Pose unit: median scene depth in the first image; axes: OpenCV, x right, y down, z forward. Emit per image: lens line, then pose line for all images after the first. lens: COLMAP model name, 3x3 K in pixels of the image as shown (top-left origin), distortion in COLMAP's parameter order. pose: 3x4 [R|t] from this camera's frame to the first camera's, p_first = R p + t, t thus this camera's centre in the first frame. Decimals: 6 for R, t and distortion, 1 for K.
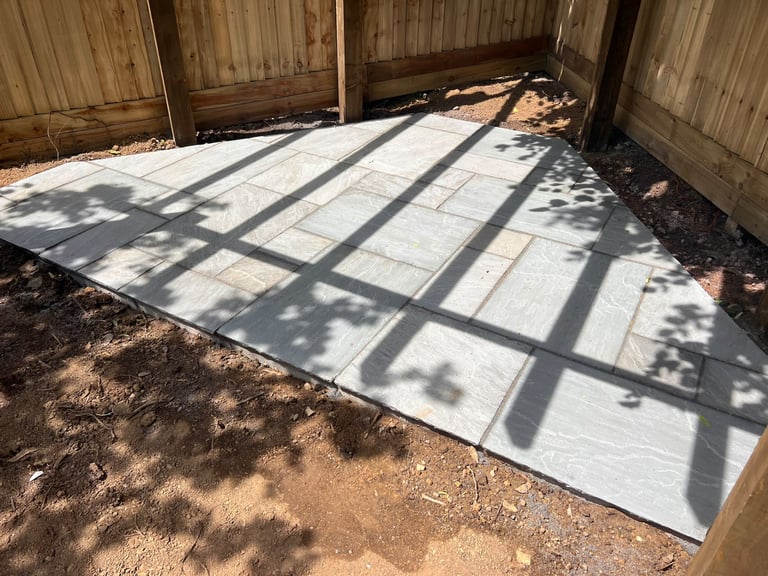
lens RADIAL K [[586.2, 0, 385.8], [0, 586.2, 286.8], [0, 0, 1]] dist [0.038147, -0.037876]
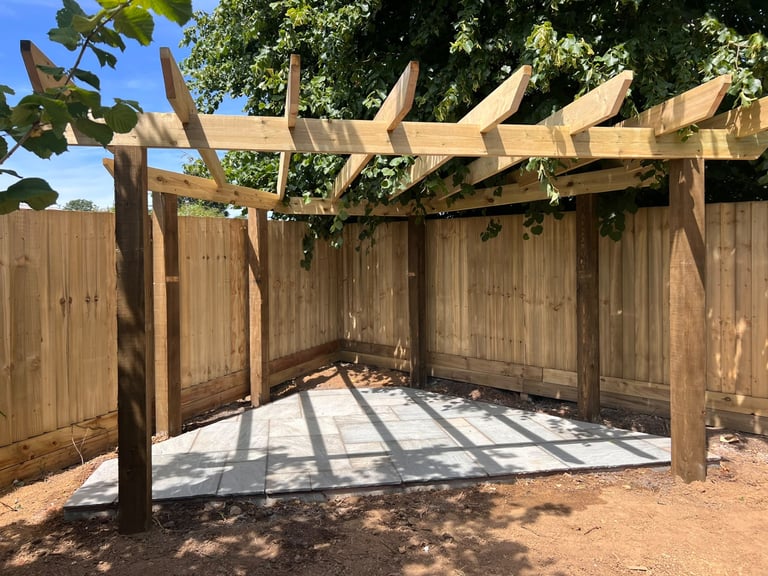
lens RADIAL K [[586.2, 0, 382.7], [0, 586.2, 287.5], [0, 0, 1]] dist [0.038147, -0.037876]
pose [[0.762179, -0.037124, 0.646301, -0.900445], [0.382245, 0.831546, -0.403014, 0.177493], [-0.522467, 0.554214, 0.647977, -0.187970]]
